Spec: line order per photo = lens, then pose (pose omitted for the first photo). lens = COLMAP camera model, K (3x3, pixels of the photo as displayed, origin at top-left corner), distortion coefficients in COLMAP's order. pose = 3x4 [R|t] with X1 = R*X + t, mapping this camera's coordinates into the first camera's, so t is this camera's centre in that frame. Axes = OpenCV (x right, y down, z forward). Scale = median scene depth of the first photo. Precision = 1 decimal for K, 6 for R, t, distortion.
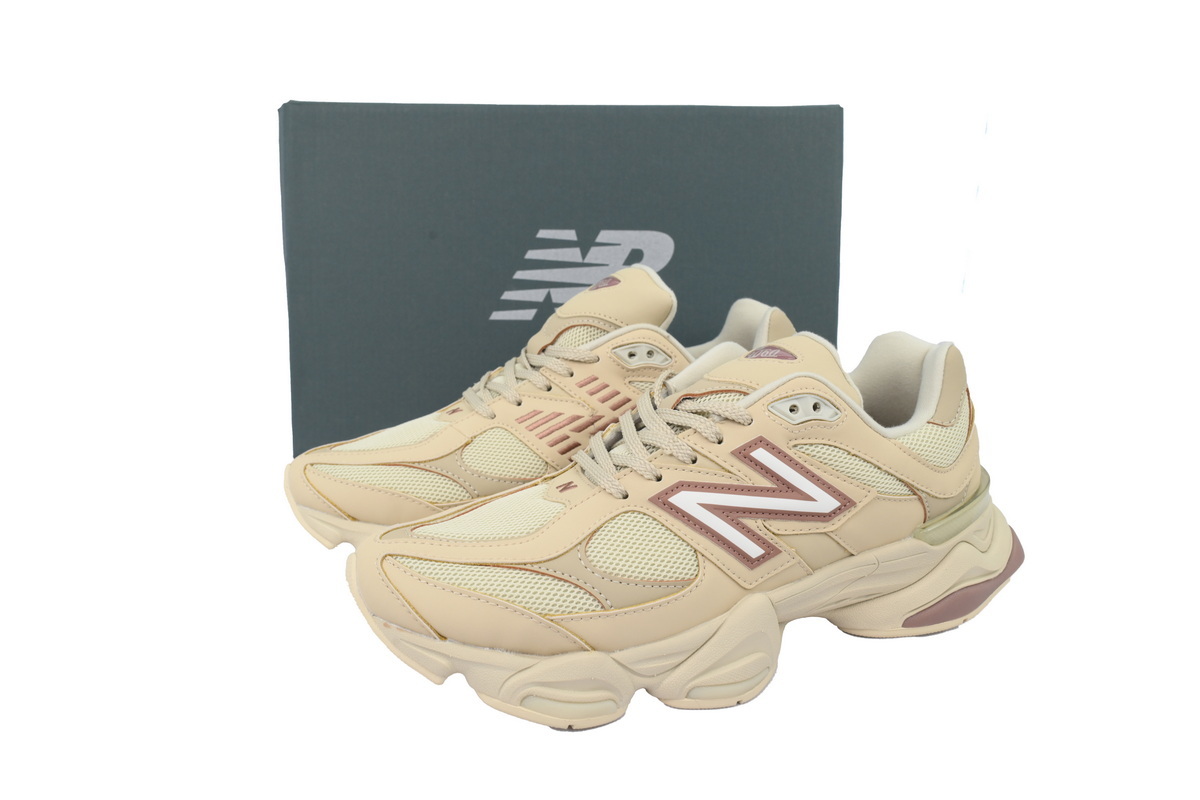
lens RADIAL K [[906.7, 0, 600.0], [0, 906.7, 400.0], [0, 0, 1]] dist [0.004934, -0.000447]
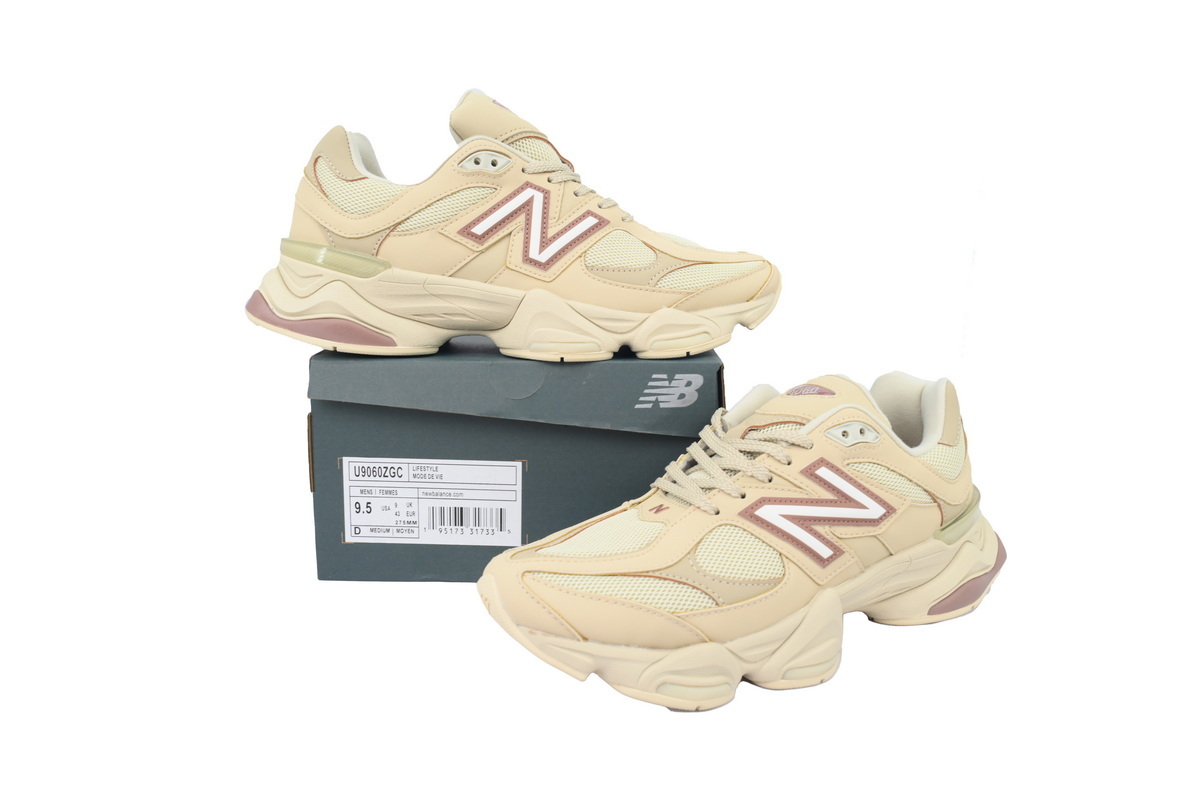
lens RADIAL K [[906.7, 0, 600.0], [0, 906.7, 400.0], [0, 0, 1]] dist [0.004934, -0.000447]
pose [[0.988019, -0.029175, 0.151550, -0.301217], [0.040148, 0.996748, -0.069863, 0.037039], [-0.149019, 0.075111, 0.985978, -0.156508]]
